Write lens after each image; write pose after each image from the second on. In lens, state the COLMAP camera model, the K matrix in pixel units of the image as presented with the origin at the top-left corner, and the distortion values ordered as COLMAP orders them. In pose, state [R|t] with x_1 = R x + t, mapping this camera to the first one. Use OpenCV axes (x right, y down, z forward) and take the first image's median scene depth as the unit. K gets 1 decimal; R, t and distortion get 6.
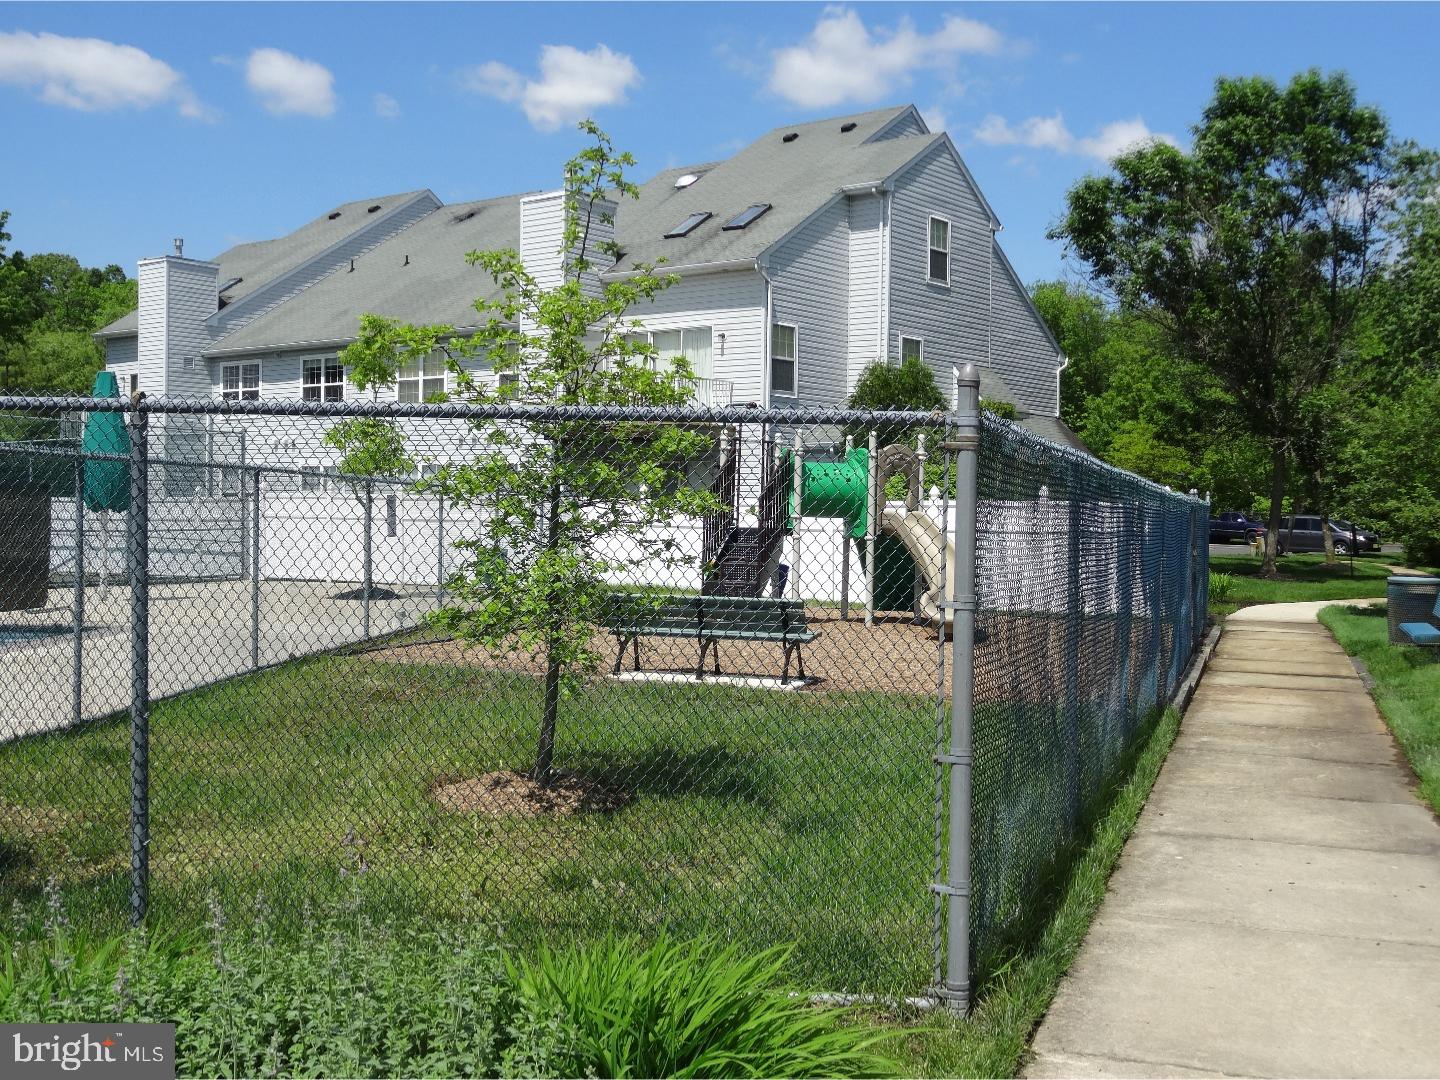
lens RADIAL K [[1553.7, 0, 720.0], [0, 1553.7, 540.0], [0, 0, 1]] dist [-0.018696, 0.047126]
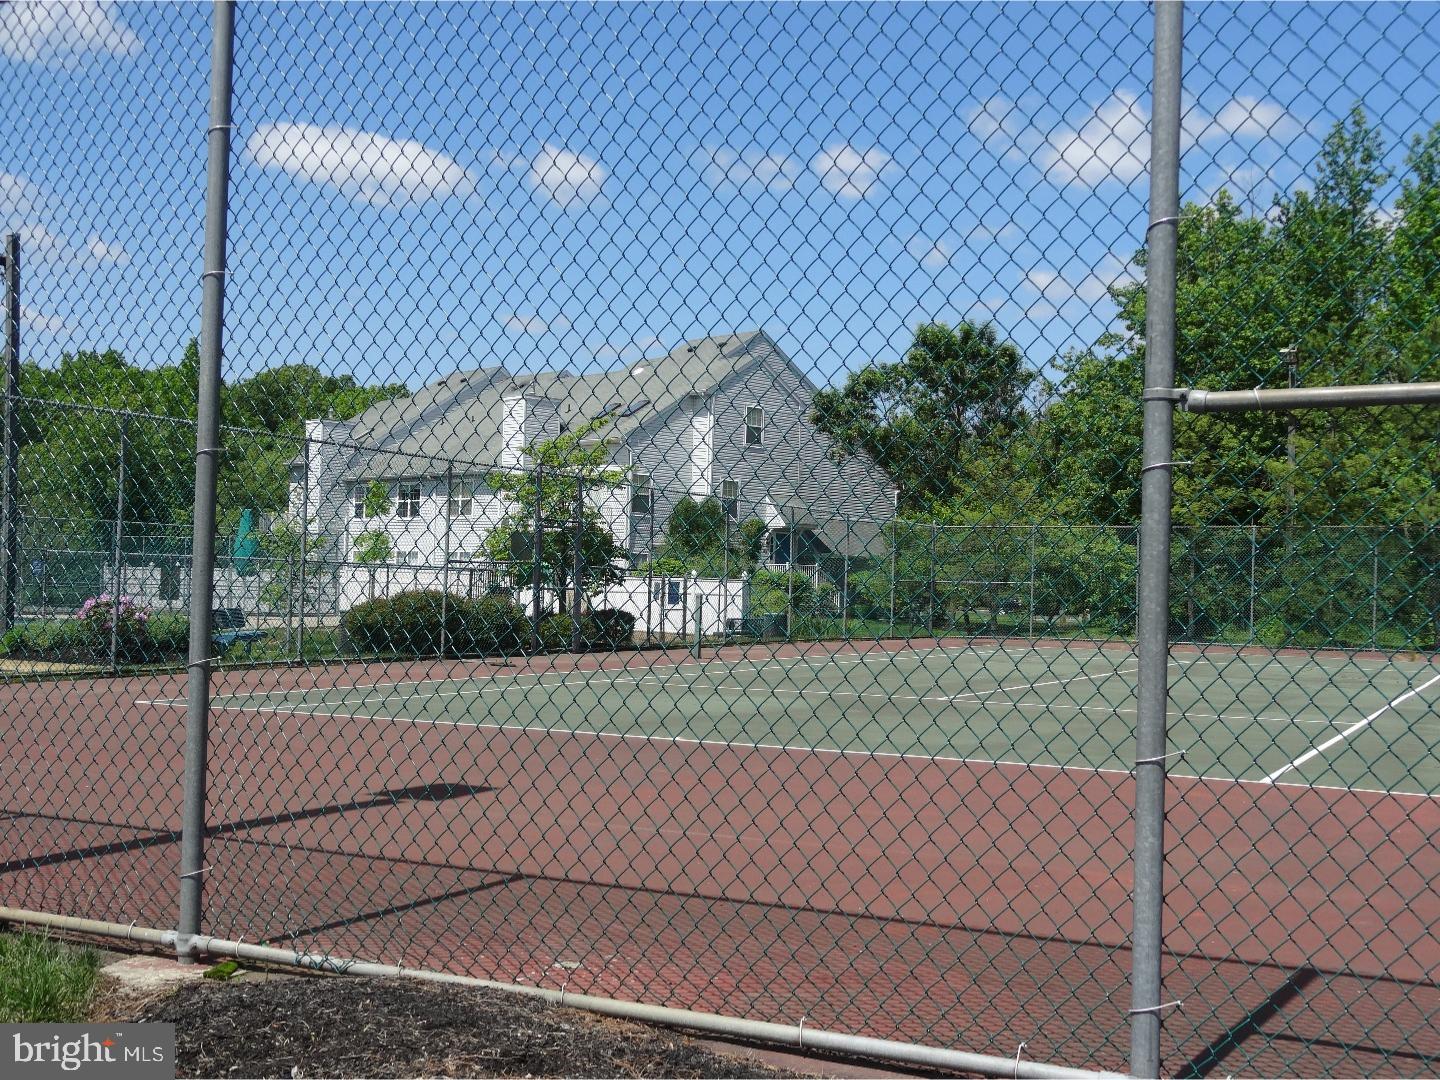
lens RADIAL K [[1553.7, 0, 720.0], [0, 1553.7, 540.0], [0, 0, 1]] dist [-0.018696, 0.047126]
pose [[0.985002, 0.014728, -0.171912, 0.340552], [-0.022768, 0.998732, -0.044892, 0.005318], [0.171033, 0.048133, 0.984089, -0.530282]]
